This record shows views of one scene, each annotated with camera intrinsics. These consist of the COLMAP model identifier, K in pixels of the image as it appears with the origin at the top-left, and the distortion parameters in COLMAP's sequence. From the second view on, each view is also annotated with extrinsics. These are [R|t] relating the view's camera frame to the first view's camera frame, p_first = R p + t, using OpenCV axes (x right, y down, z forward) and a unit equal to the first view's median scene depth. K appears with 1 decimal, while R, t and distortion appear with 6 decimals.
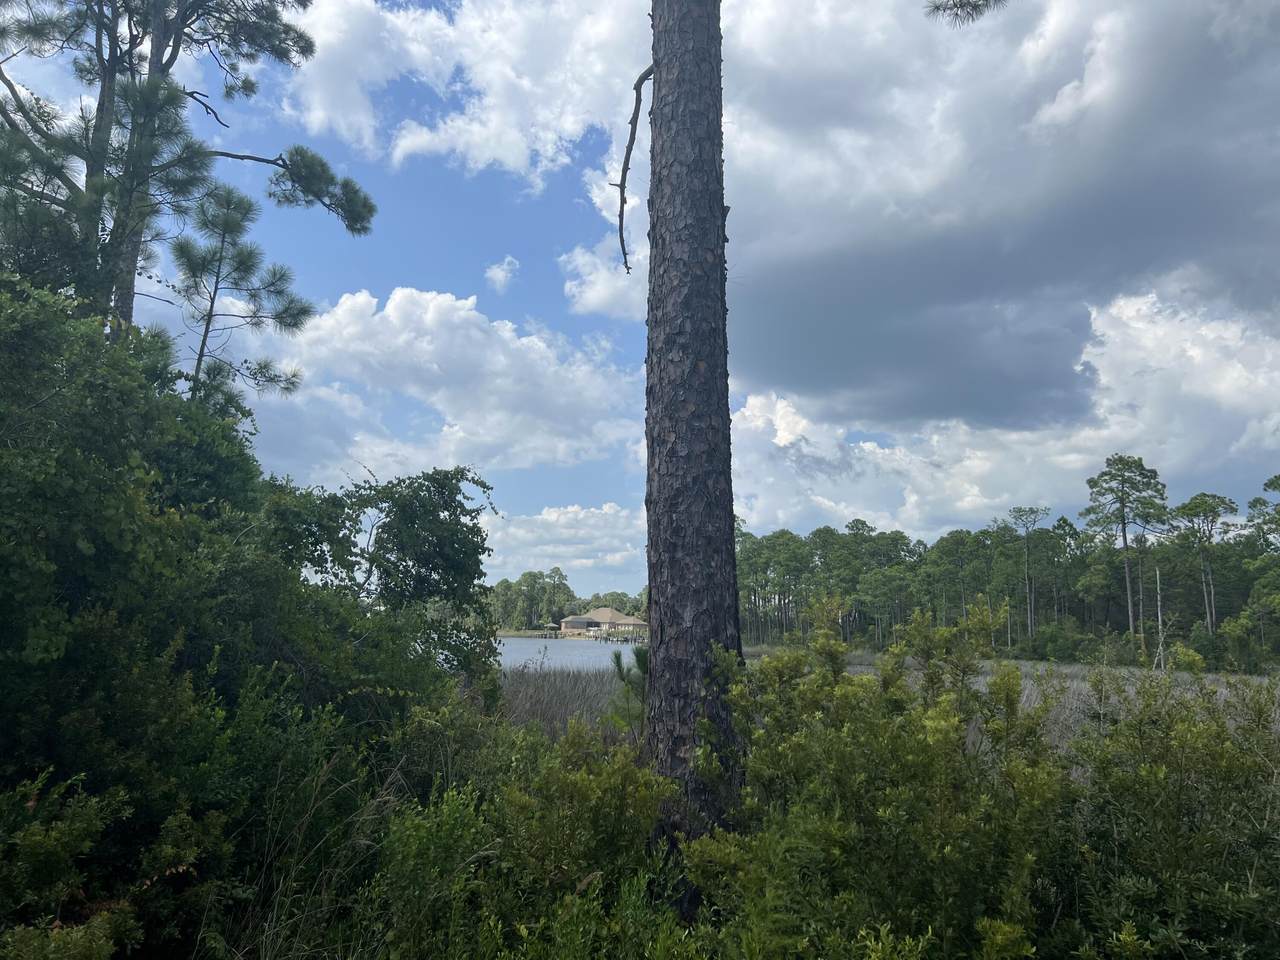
lens RADIAL K [[974.1, 0, 640.0], [0, 974.1, 480.0], [0, 0, 1]] dist [0.040180, -0.000373]
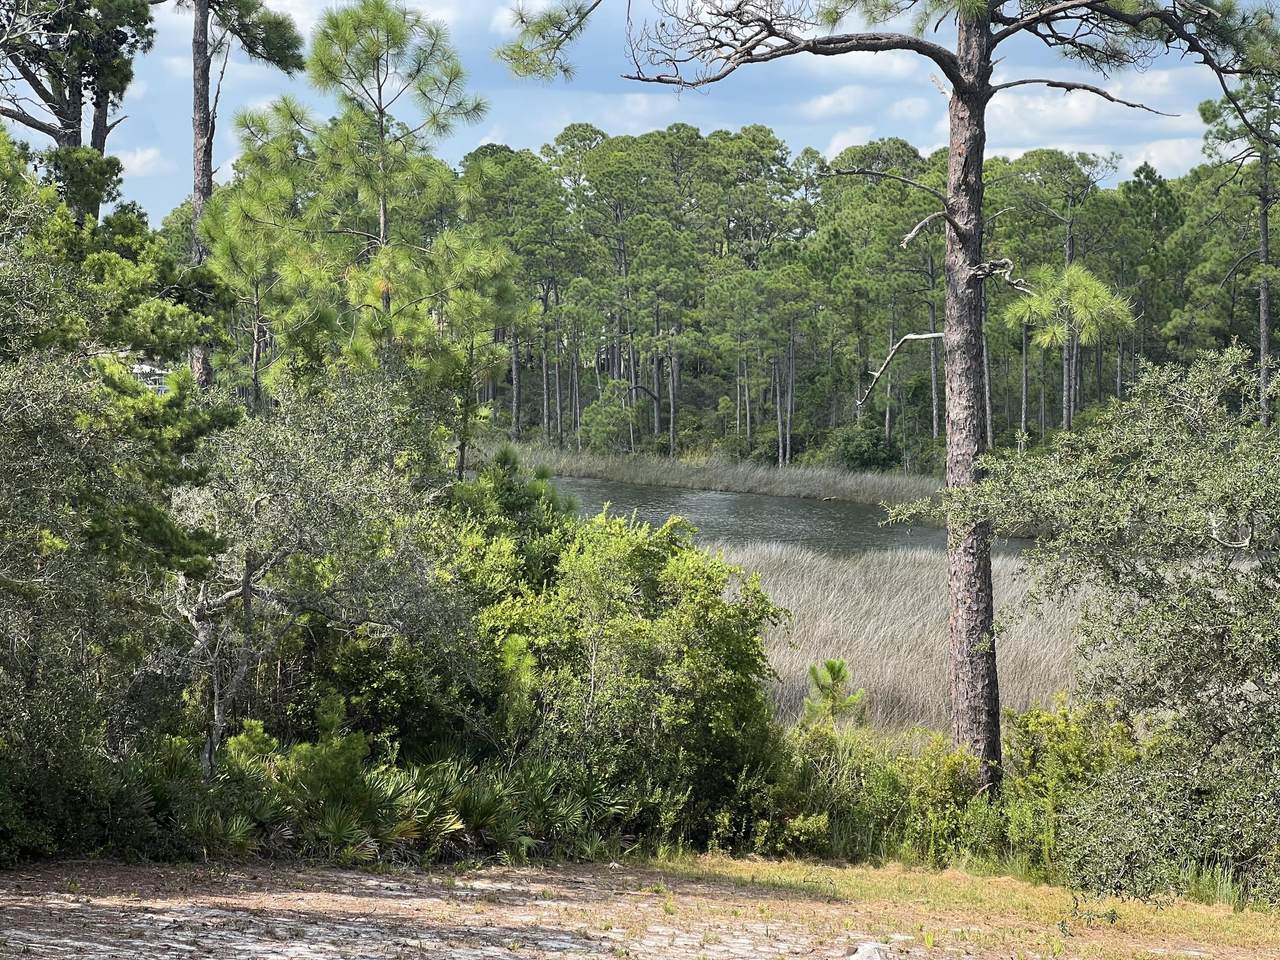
lens RADIAL K [[2900.0, 0, 640.0], [0, 2900.0, 480.0], [0, 0, 1]] dist [0.105529, 0.603227]
pose [[0.972142, -0.024148, 0.233145, -0.076997], [-0.024045, 0.979157, 0.201678, -0.056397], [-0.233156, -0.201665, 0.951299, -0.172578]]
